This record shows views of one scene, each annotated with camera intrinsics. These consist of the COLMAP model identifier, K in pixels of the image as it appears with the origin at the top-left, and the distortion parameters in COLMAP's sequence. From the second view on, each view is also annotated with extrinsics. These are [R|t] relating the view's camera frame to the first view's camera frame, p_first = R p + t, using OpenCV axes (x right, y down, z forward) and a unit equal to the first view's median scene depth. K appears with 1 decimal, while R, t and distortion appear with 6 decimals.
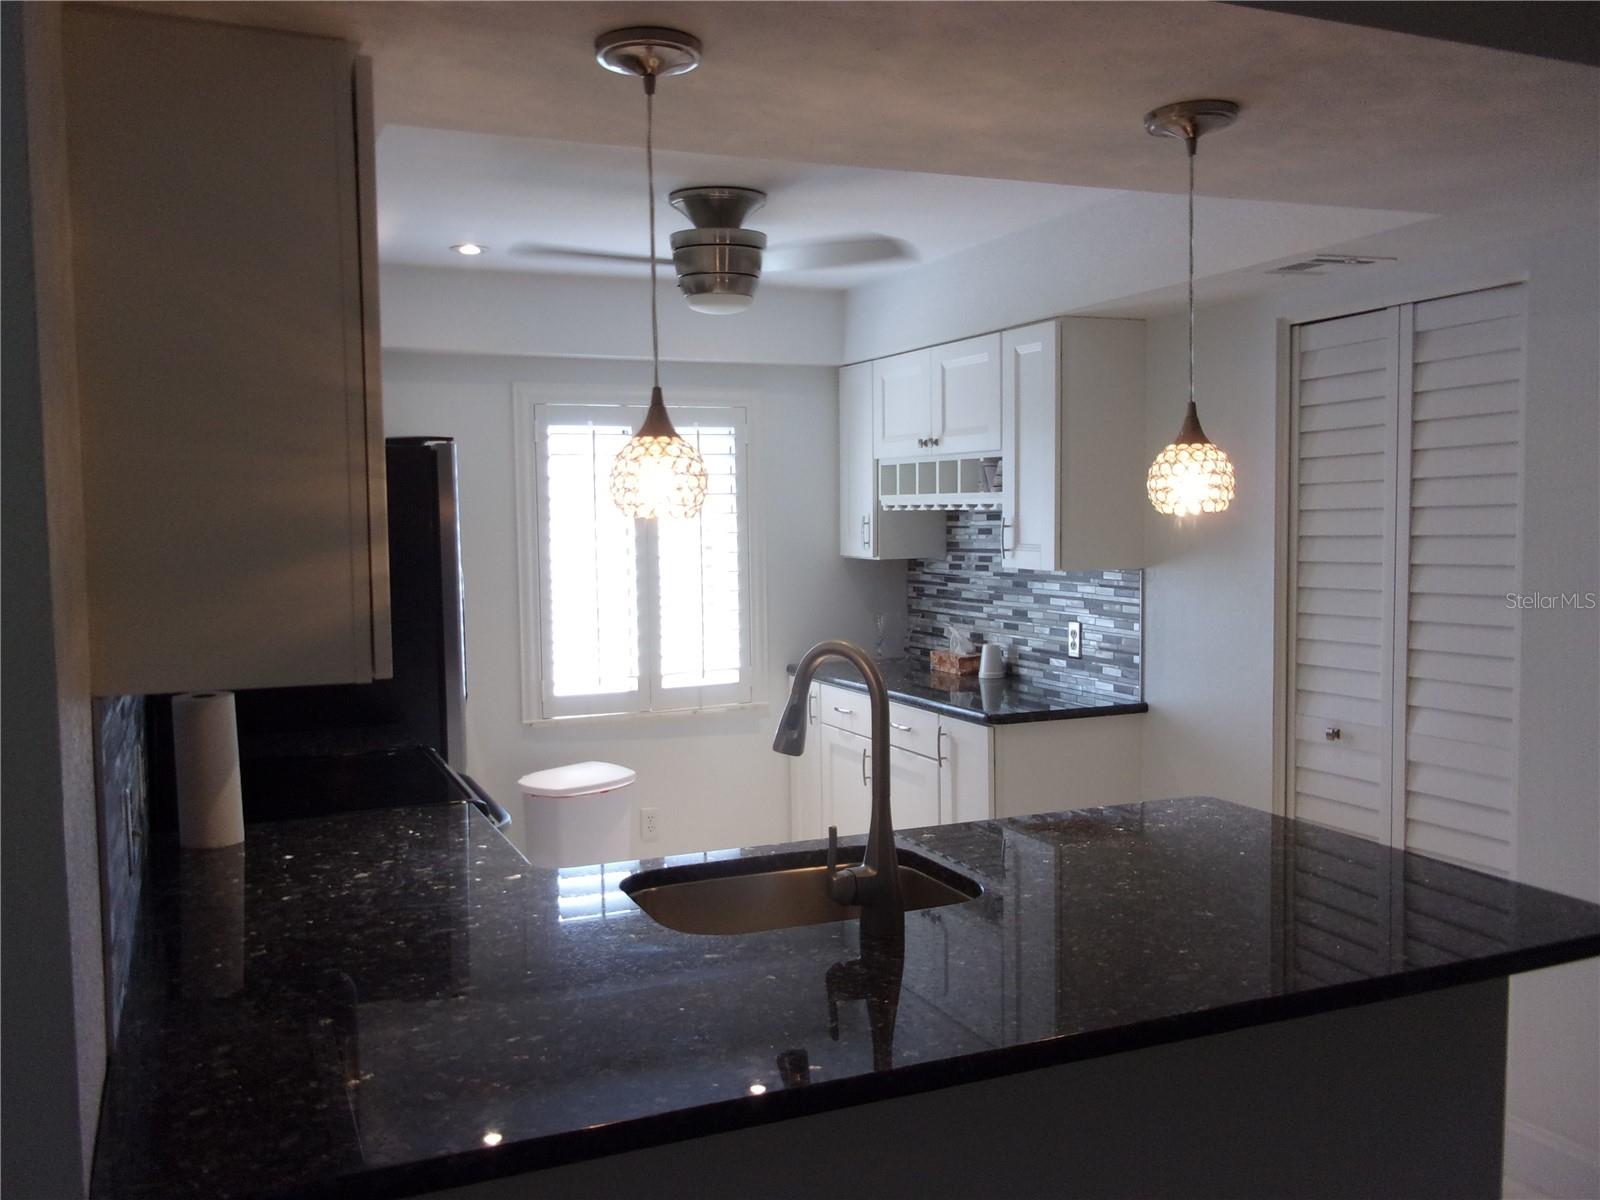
lens RADIAL K [[1363.9, 0, 798.9], [0, 1363.9, 607.6], [0, 0, 1]] dist [0.026973, -0.022379]
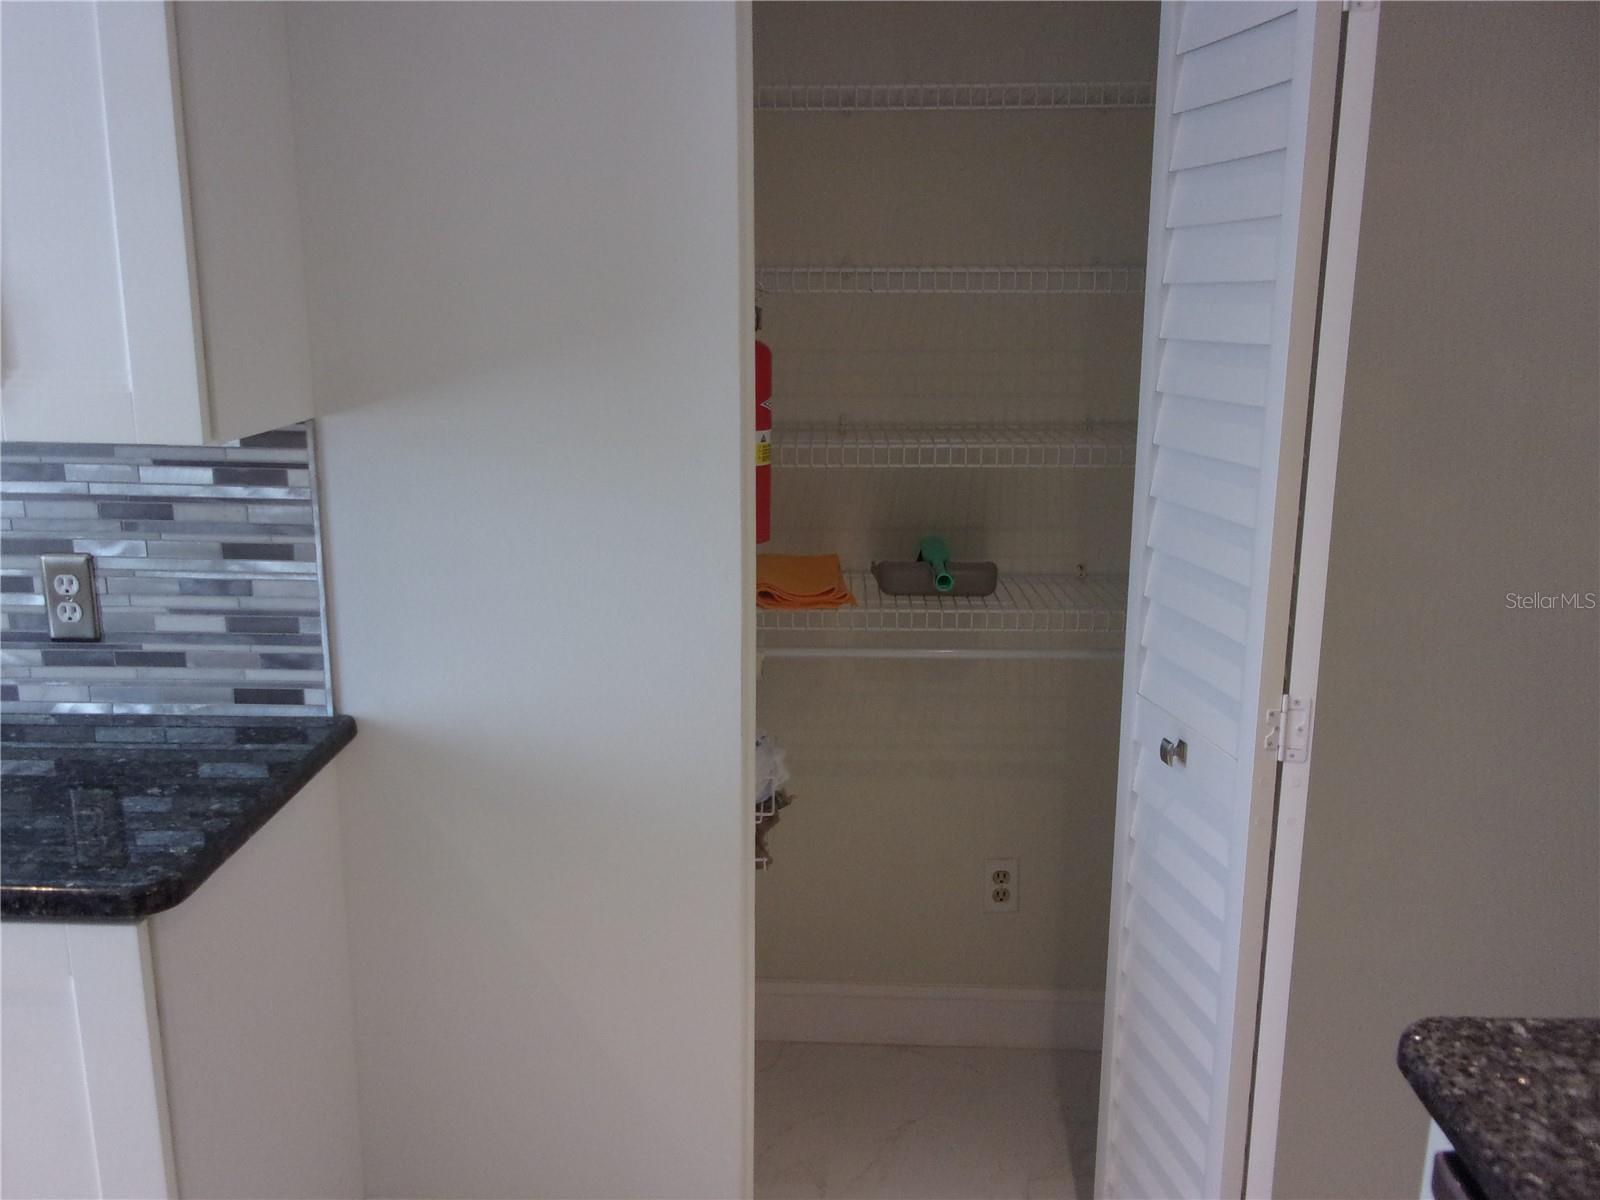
lens RADIAL K [[1363.9, 0, 791.8], [0, 1363.9, 596.0], [0, 0, 1]] dist [0.026973, -0.022379]
pose [[0.418874, -0.188598, 0.888243, -0.066432], [0.050135, 0.981504, 0.184758, -0.038178], [-0.906659, -0.032858, 0.420582, 0.567986]]
